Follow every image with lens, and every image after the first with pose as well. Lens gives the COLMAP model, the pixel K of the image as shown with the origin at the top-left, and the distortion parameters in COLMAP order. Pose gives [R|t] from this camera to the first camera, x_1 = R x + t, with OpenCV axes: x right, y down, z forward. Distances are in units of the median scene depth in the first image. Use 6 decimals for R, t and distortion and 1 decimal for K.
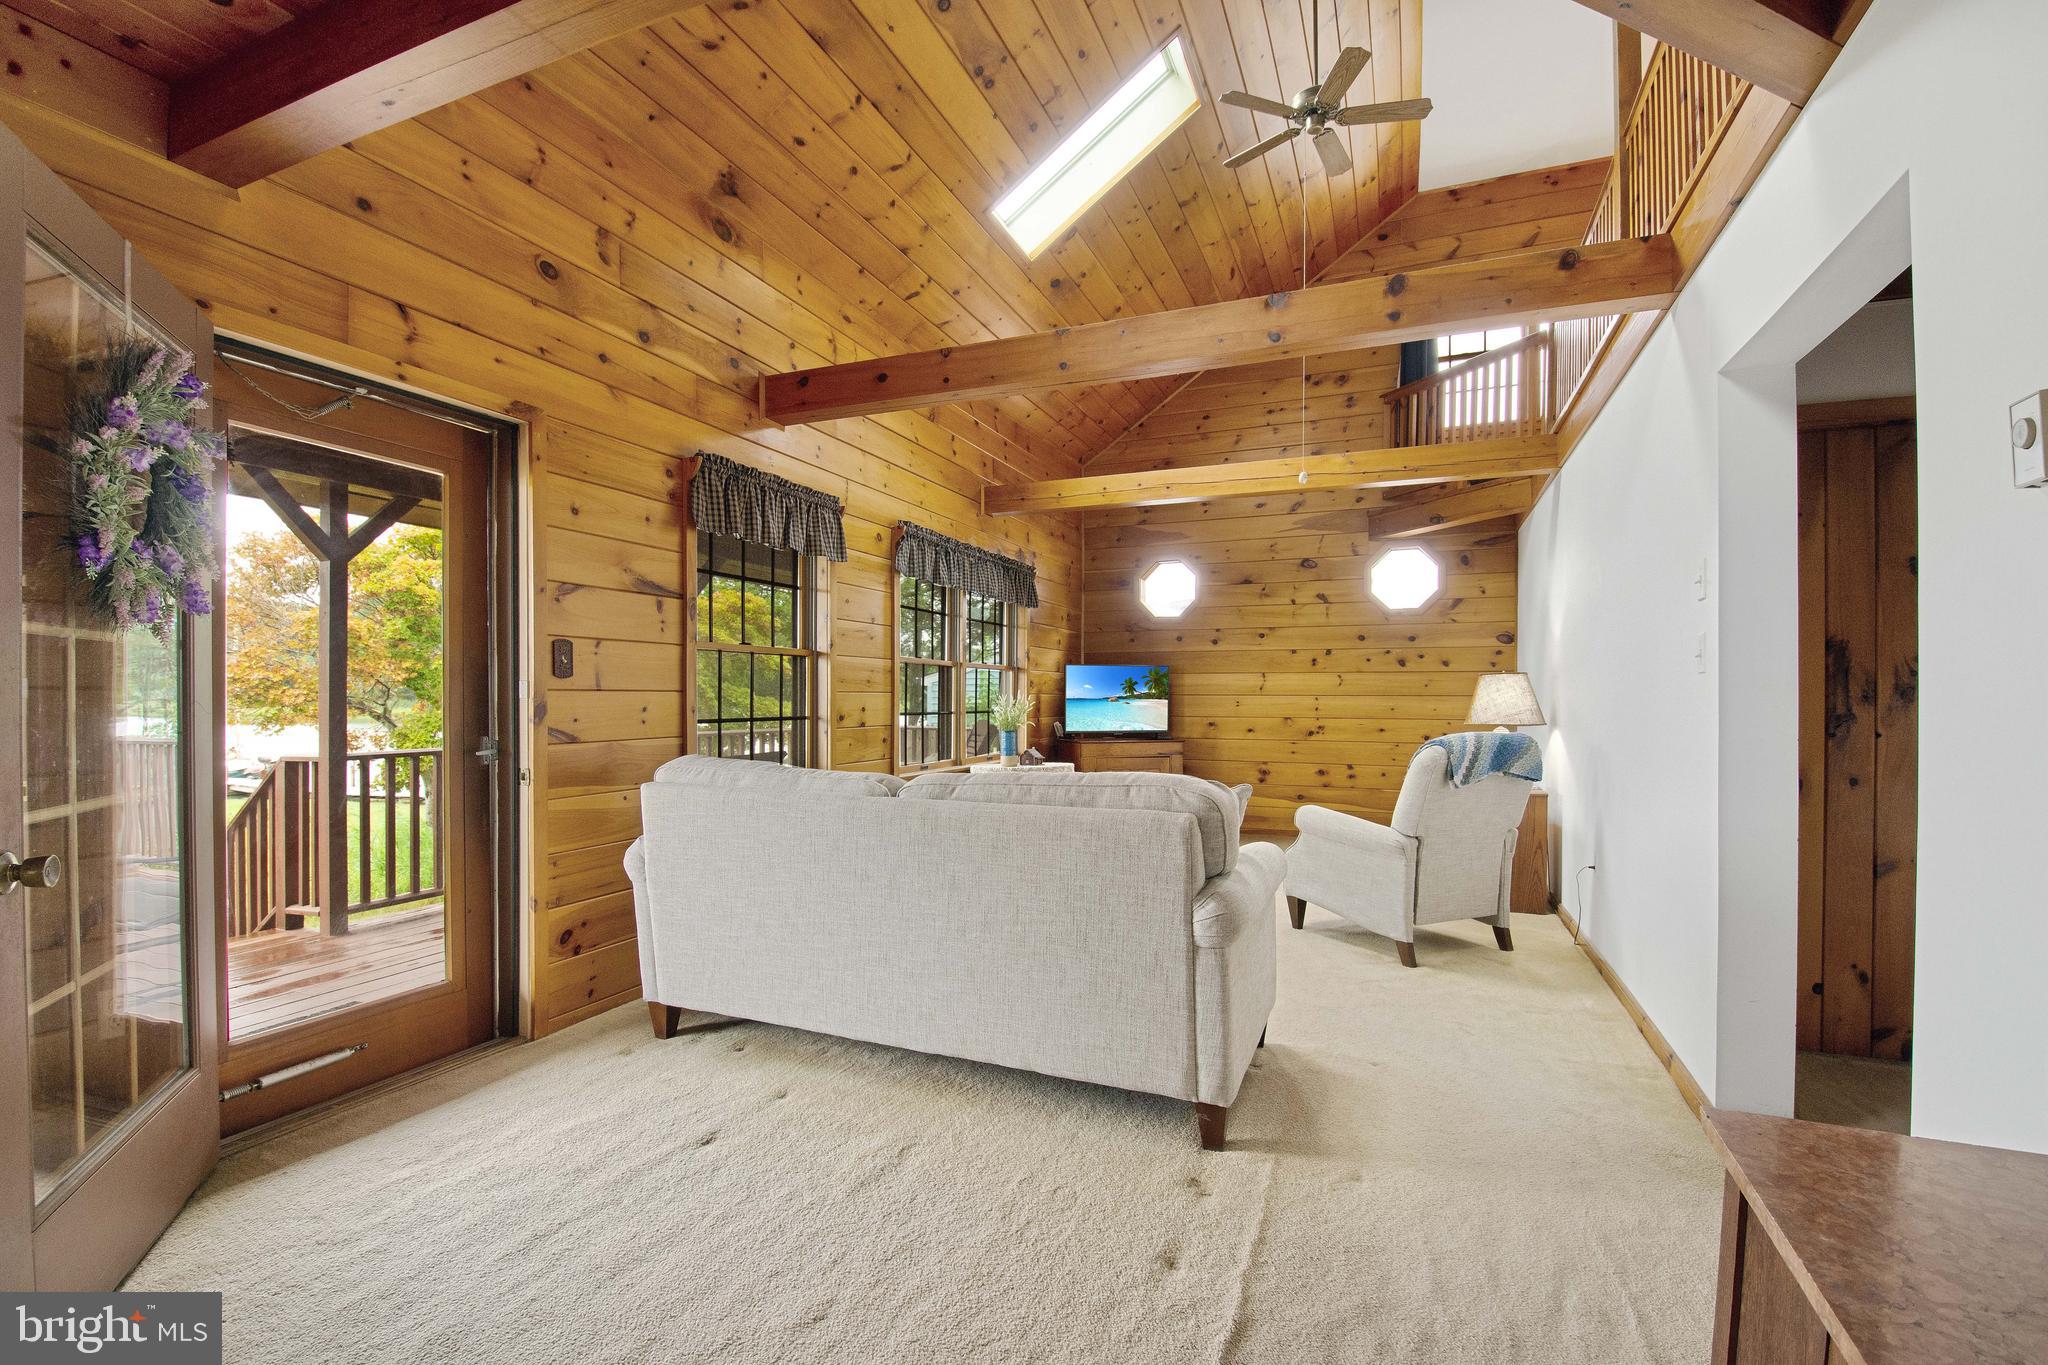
lens RADIAL K [[892.2, 0, 1026.8], [0, 892.2, 694.1], [0, 0, 1]] dist [0.013453, -0.023937]
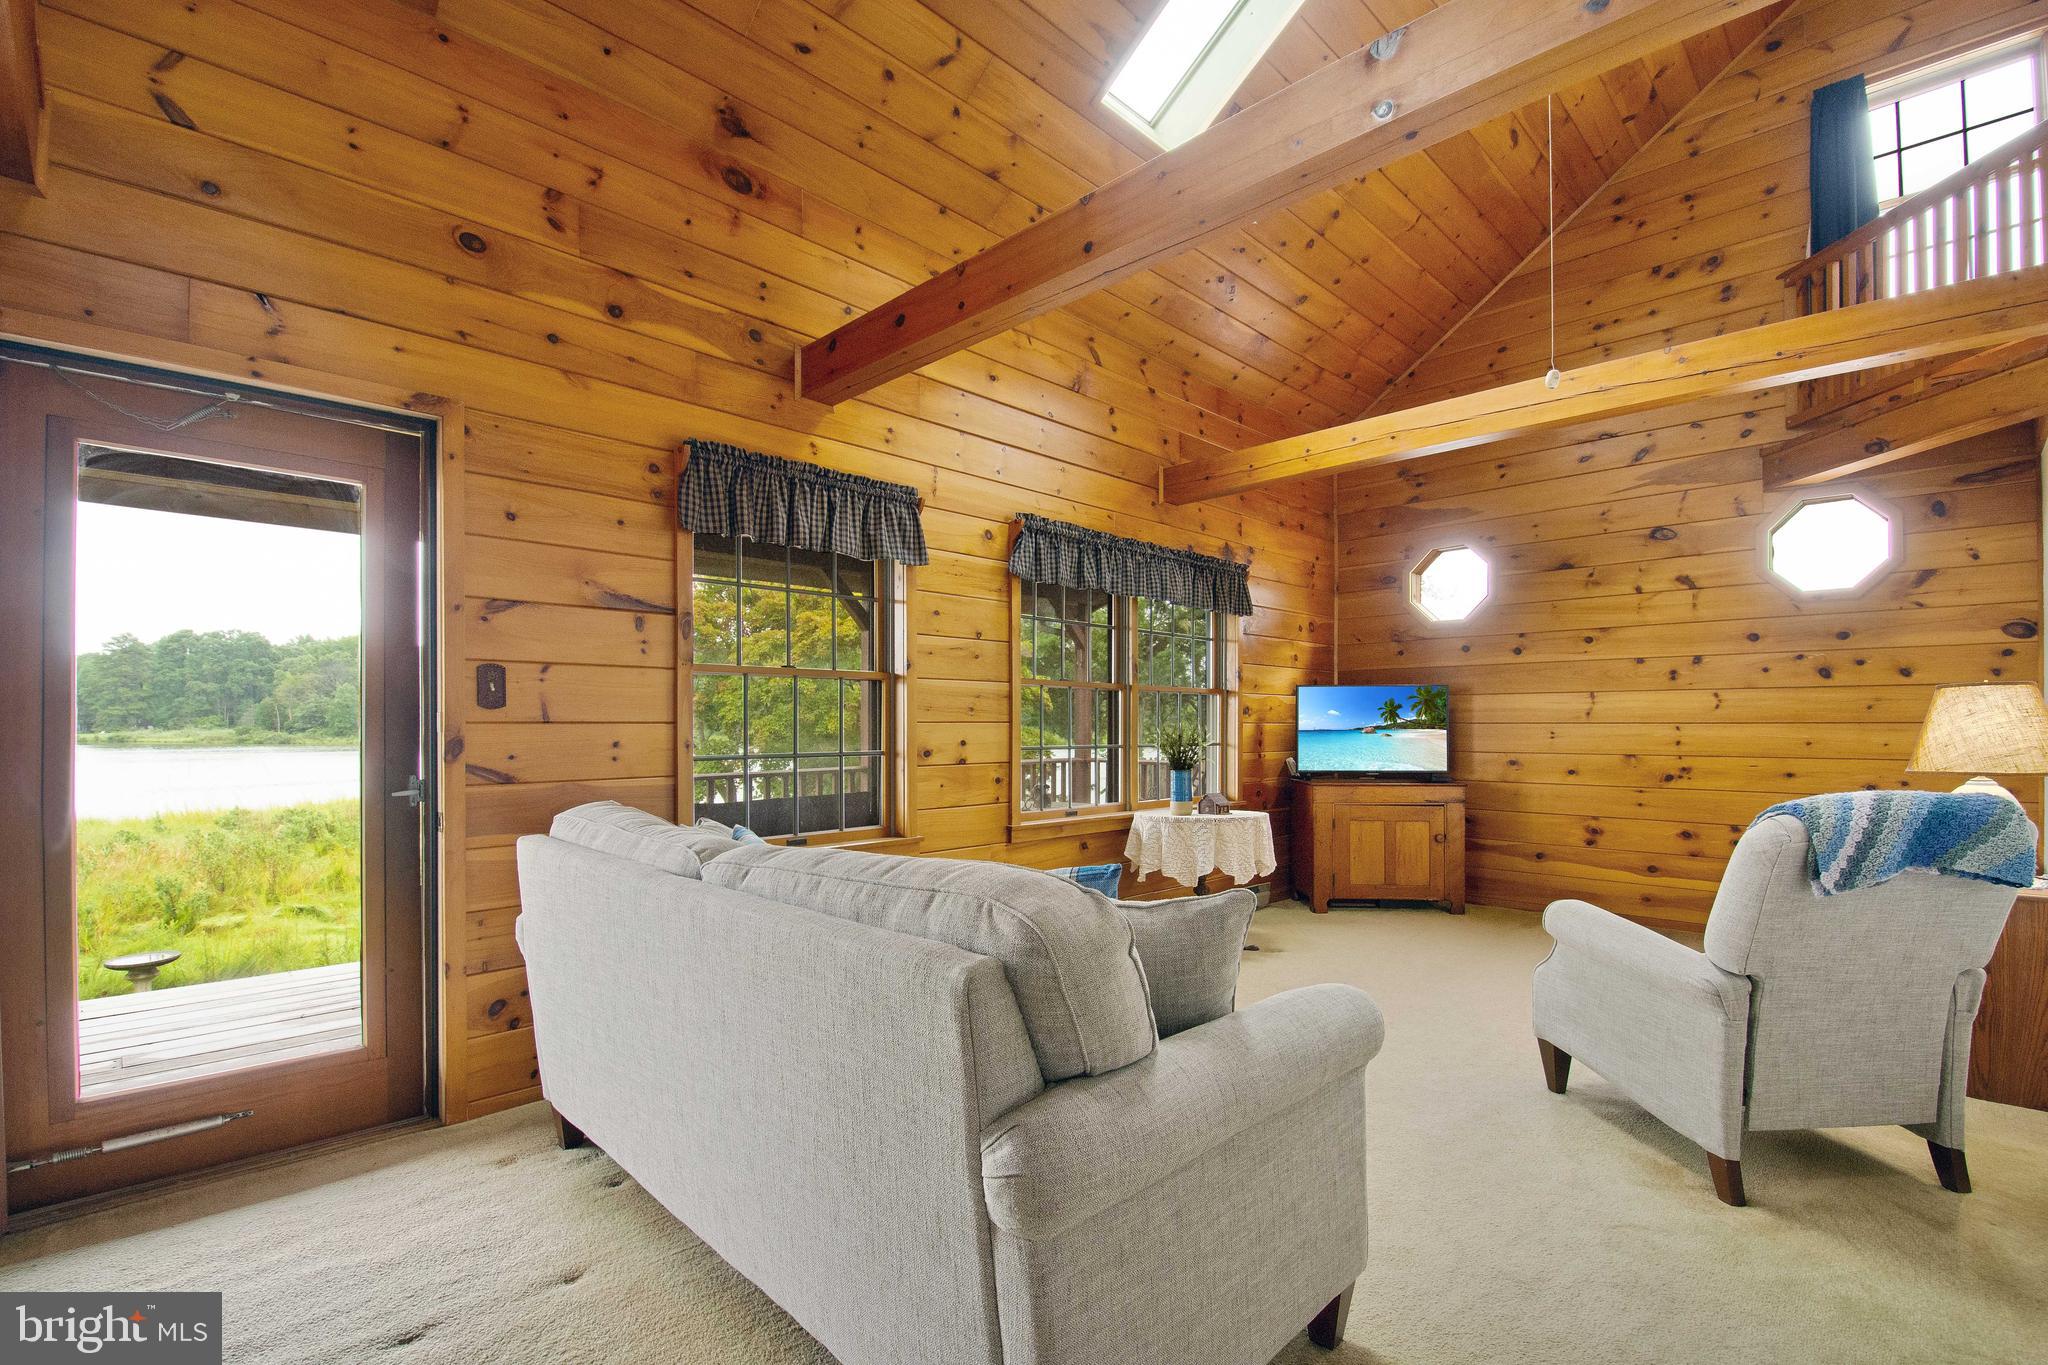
lens RADIAL K [[907.9, 0, 1017.1], [0, 907.9, 718.5], [0, 0, 1]] dist [0.009473, -0.019693]
pose [[0.924838, -0.006886, -0.380299, 0.199917], [0.004887, 0.999969, -0.006224, -0.000311], [0.380330, 0.003897, 0.924843, 0.262556]]
